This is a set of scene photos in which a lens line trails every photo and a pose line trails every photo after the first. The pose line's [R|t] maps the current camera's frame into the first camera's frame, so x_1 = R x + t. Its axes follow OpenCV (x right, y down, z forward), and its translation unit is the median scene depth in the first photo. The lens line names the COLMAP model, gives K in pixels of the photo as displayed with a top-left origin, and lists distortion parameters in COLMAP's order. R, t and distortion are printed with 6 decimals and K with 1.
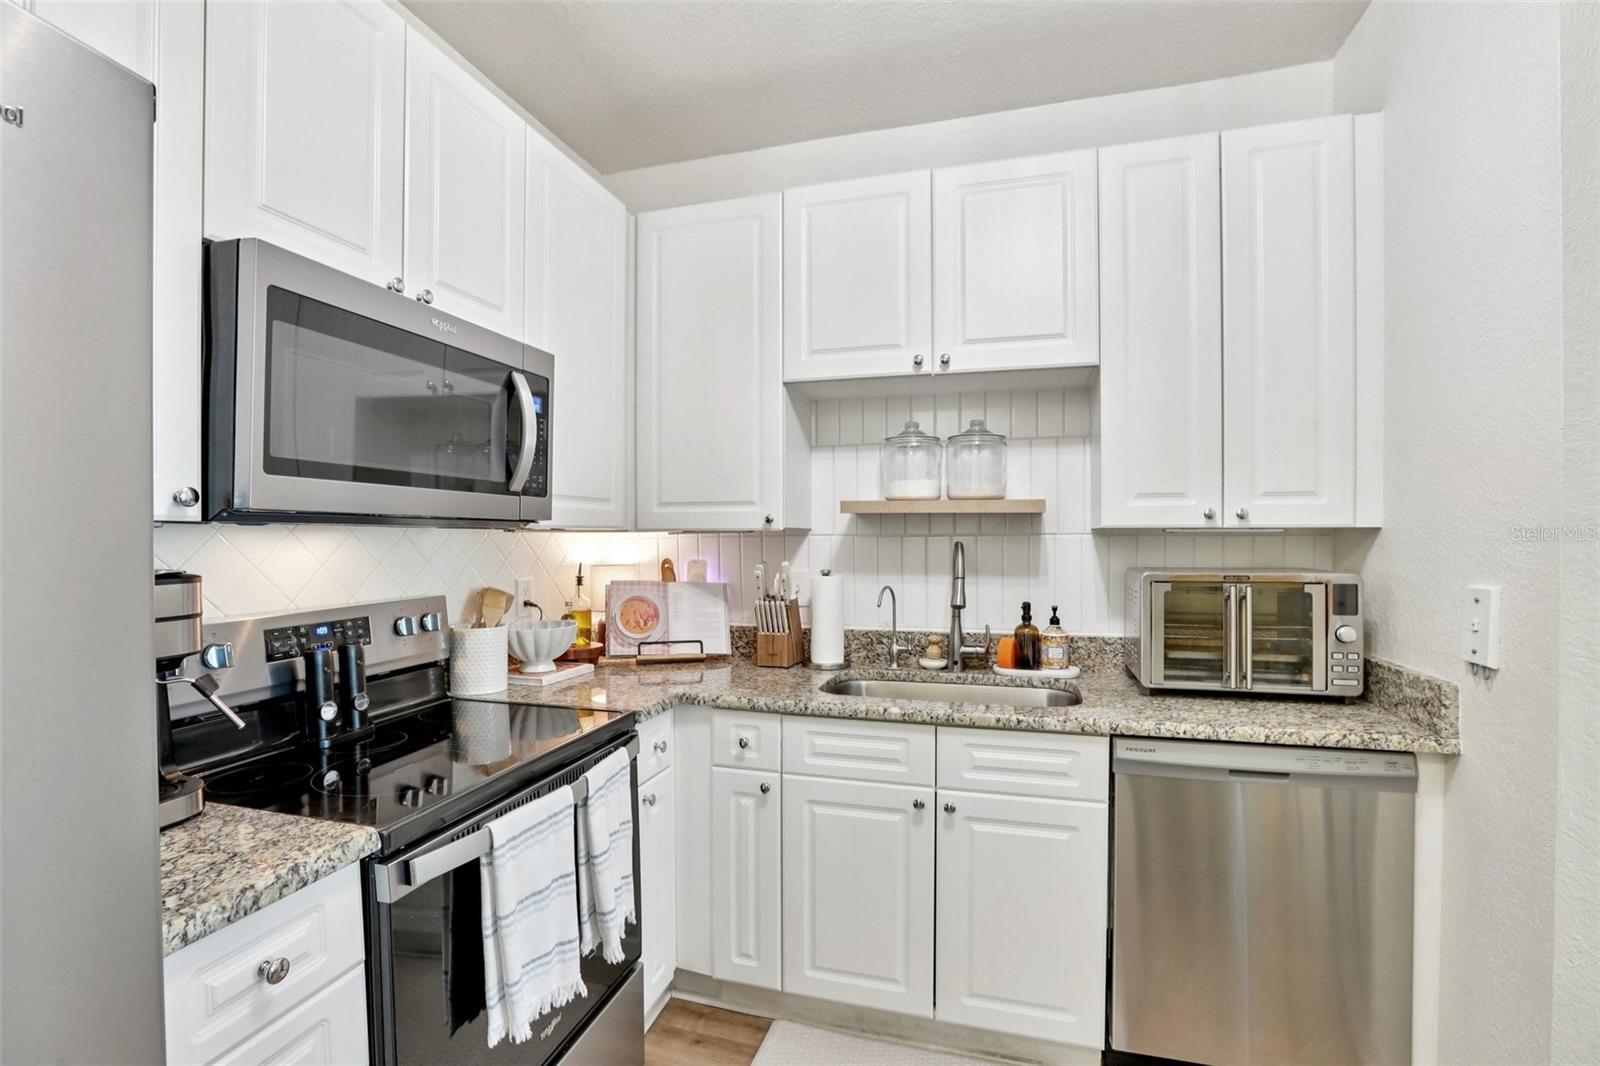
lens RADIAL K [[730.4, 0, 793.2], [0, 730.4, 549.8], [0, 0, 1]] dist [-0.056918, 0.025734]
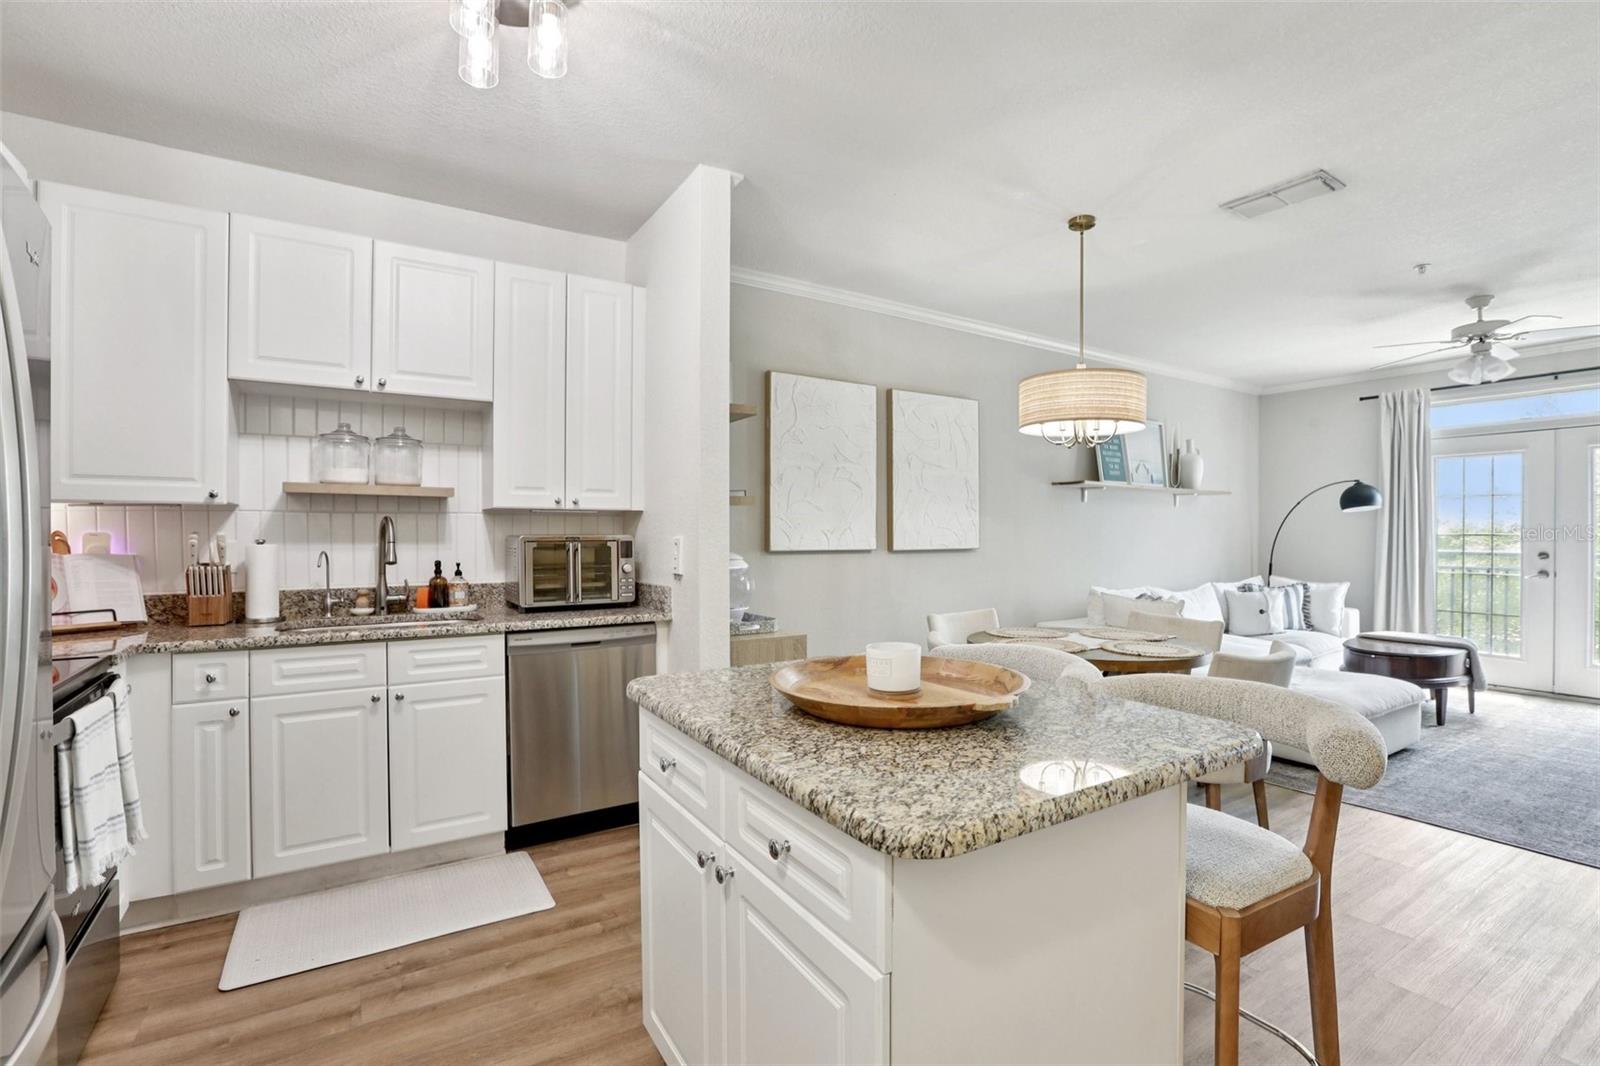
lens RADIAL K [[727.6, 0, 795.3], [0, 727.6, 533.8], [0, 0, 1]] dist [-0.053700, 0.021365]
pose [[0.653930, 0.001311, 0.756554, -0.298853], [0.010151, 0.999893, -0.010507, 0.044954], [-0.756487, 0.014550, 0.653846, -0.464296]]
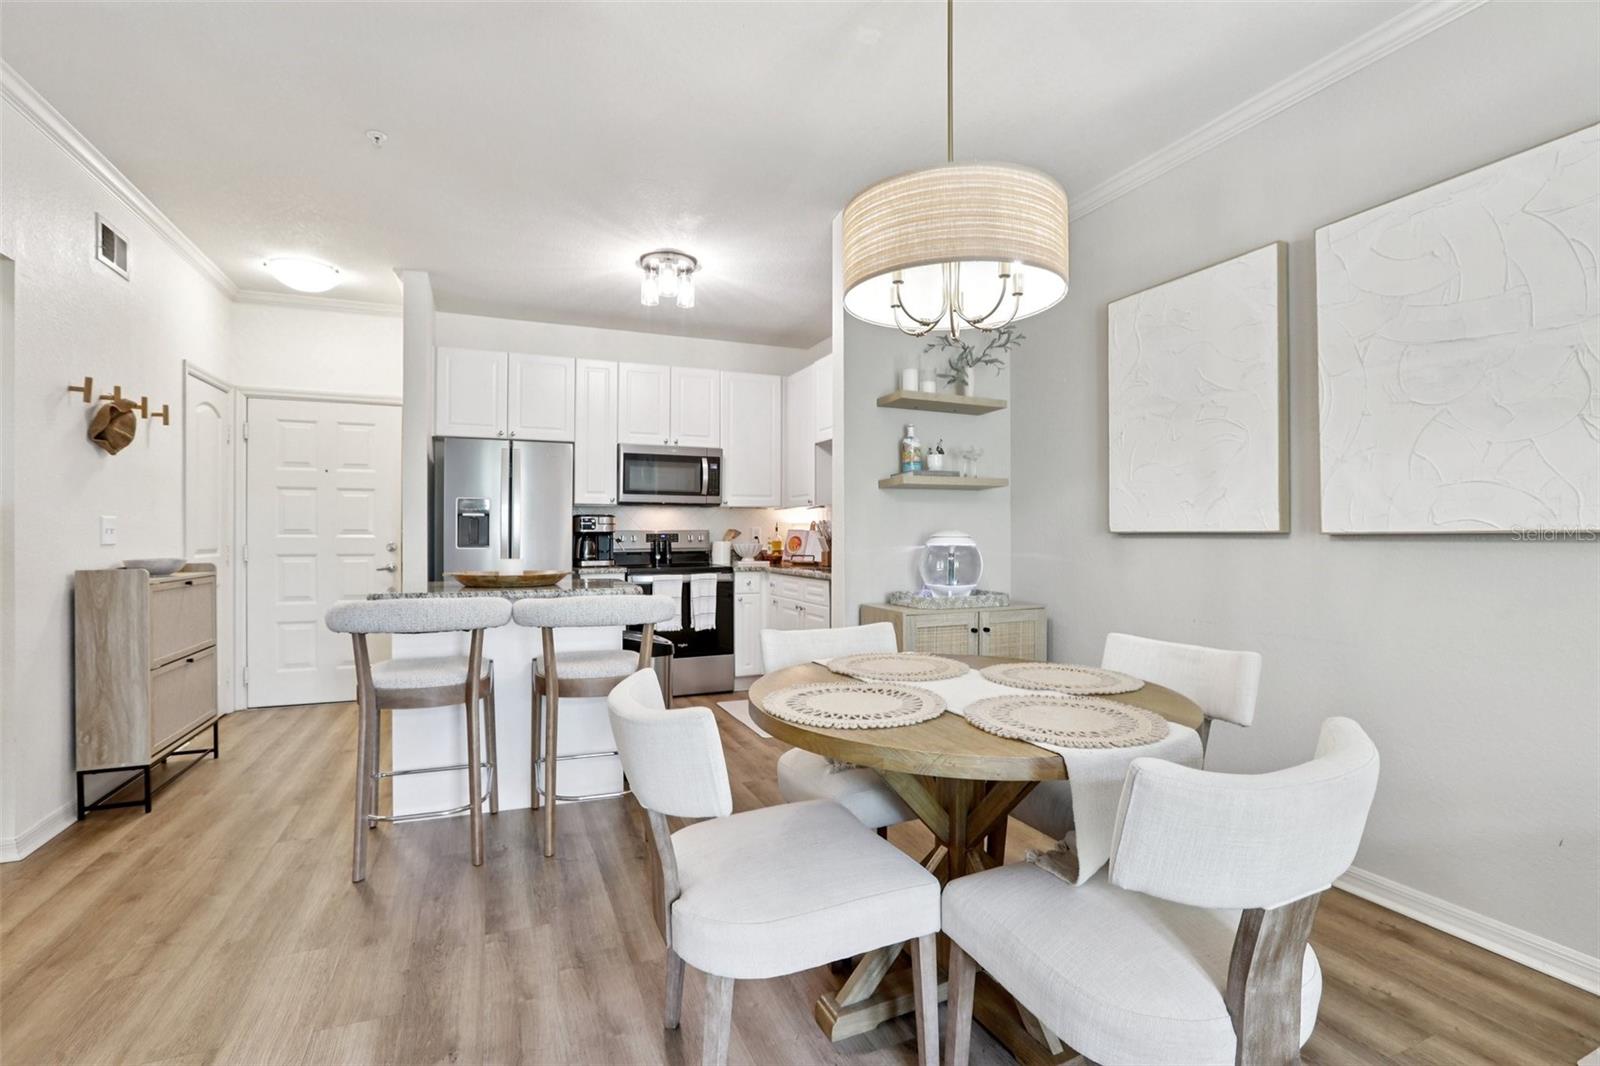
lens RADIAL K [[727.6, 0, 795.3], [0, 727.6, 533.8], [0, 0, 1]] dist [-0.053700, 0.021365]
pose [[0.644022, 0.000173, -0.765007, 1.894506], [-0.014409, 0.999825, -0.011904, 0.100613], [0.764871, 0.018690, 0.643912, -0.618145]]
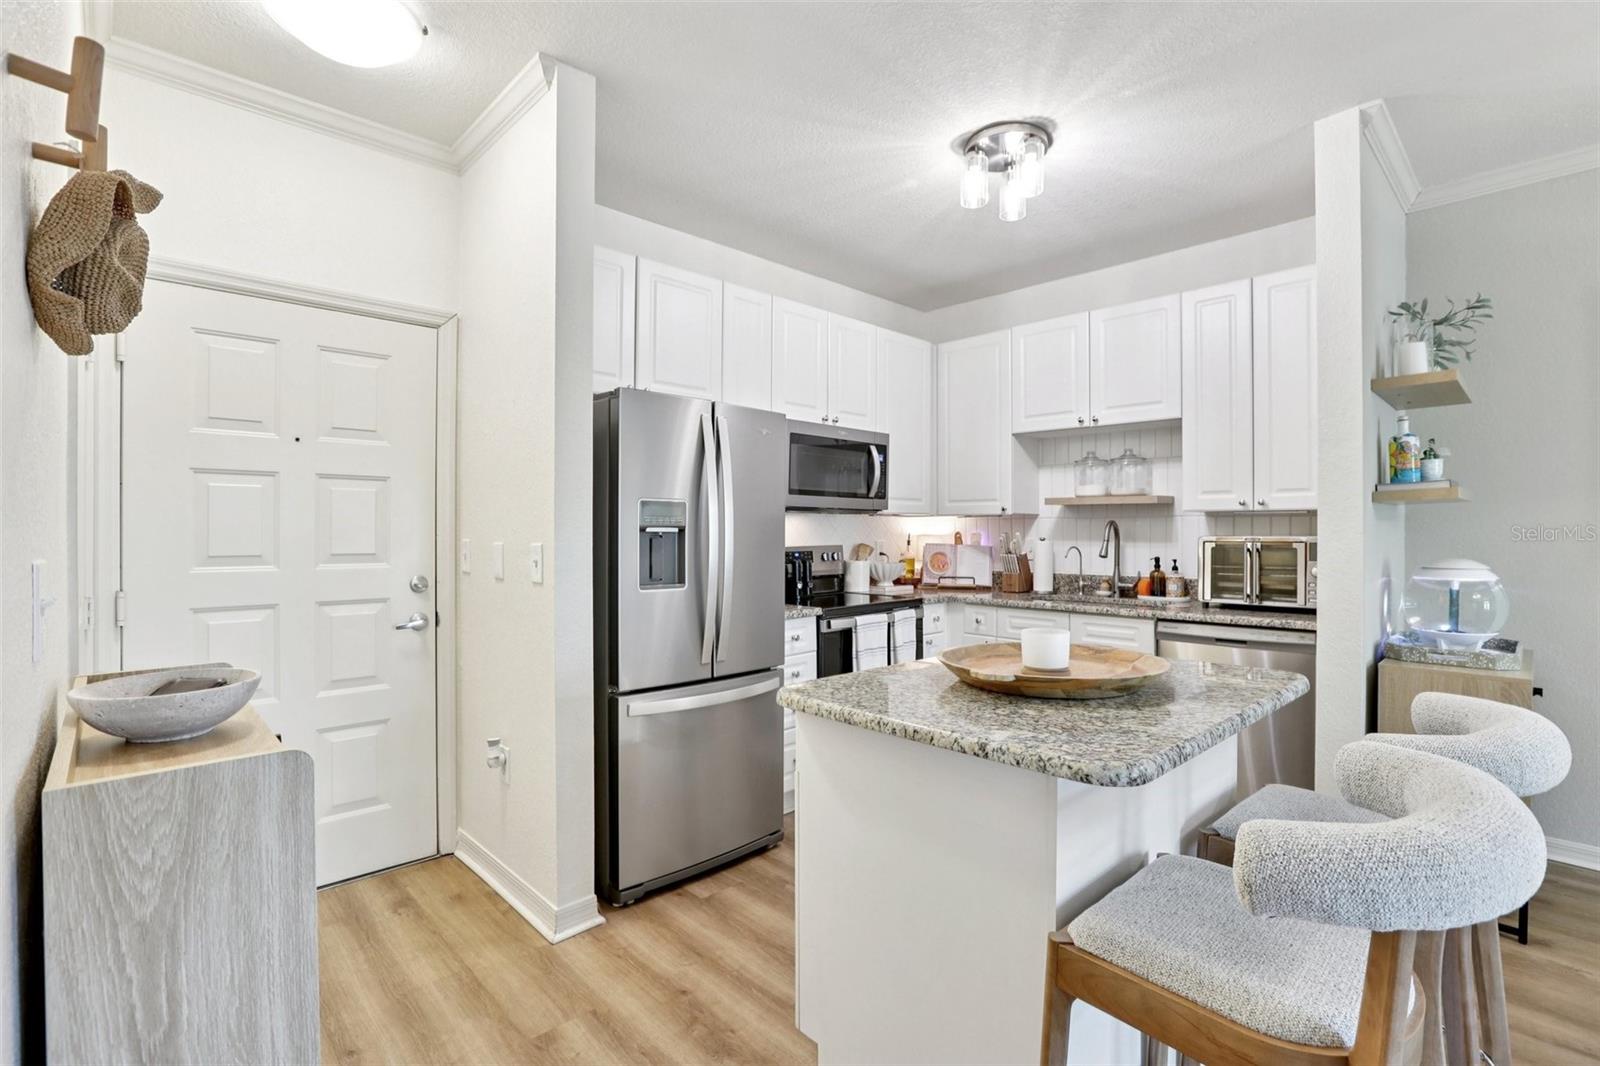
lens RADIAL K [[740.3, 0, 800.0], [0, 740.3, 533.0], [0, 0, 1]] dist [-0.058425, 0.020454]
pose [[0.874438, 0.004806, -0.485114, 0.448351], [-0.011451, 0.999877, -0.010734, 0.048194], [0.485002, 0.014941, 0.874385, -0.931224]]
